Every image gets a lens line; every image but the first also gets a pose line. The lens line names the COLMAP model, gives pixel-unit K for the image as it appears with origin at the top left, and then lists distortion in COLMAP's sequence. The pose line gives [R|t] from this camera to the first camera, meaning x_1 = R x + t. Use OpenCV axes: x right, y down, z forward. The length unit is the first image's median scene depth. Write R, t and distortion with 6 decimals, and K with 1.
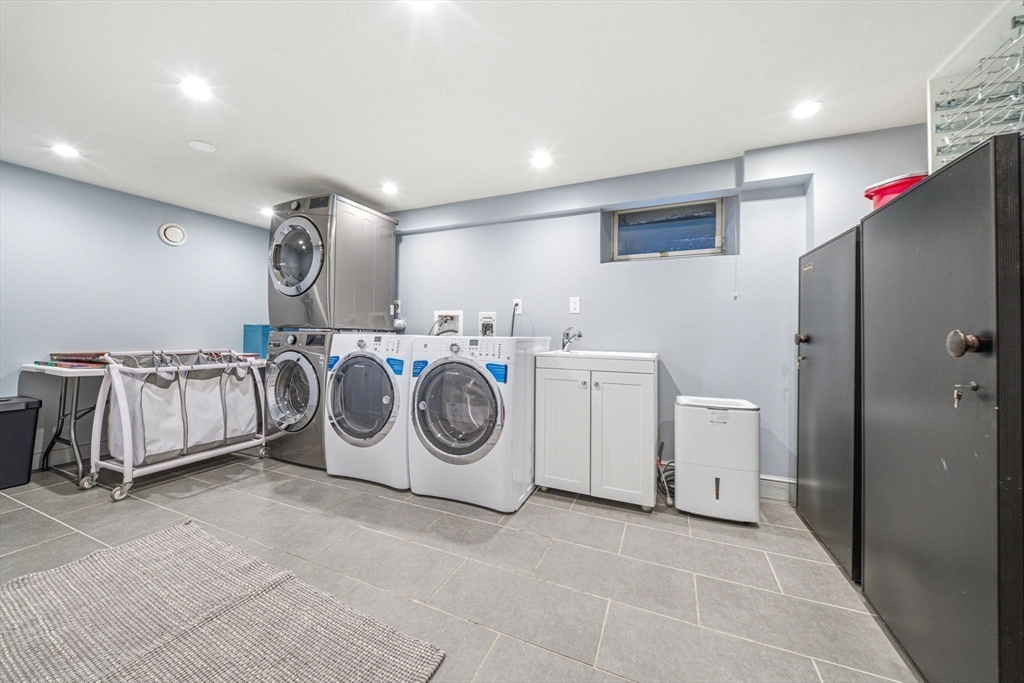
lens RADIAL K [[368.7, 0, 510.6], [0, 368.7, 332.8], [0, 0, 1]] dist [-0.002809, -0.000818]
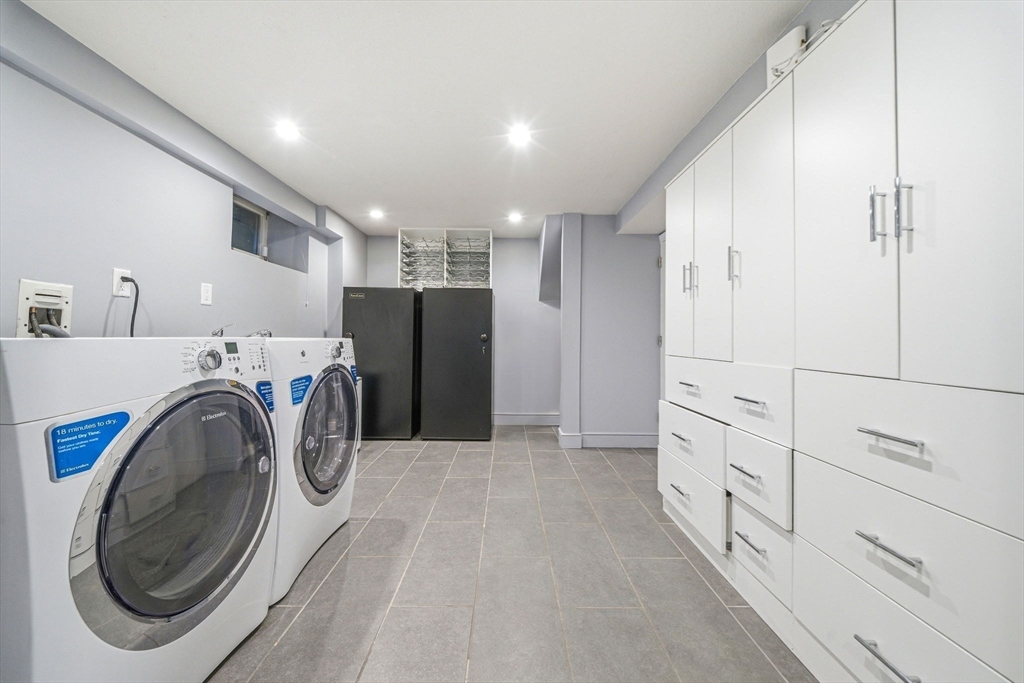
lens RADIAL K [[368.7, 0, 511.0], [0, 368.7, 337.0], [0, 0, 1]] dist [-0.002809, -0.000818]
pose [[-0.412174, -0.018771, 0.910912, -0.980321], [-0.020798, 0.999721, 0.011190, -0.009569], [-0.910868, -0.014333, -0.412450, 0.931885]]
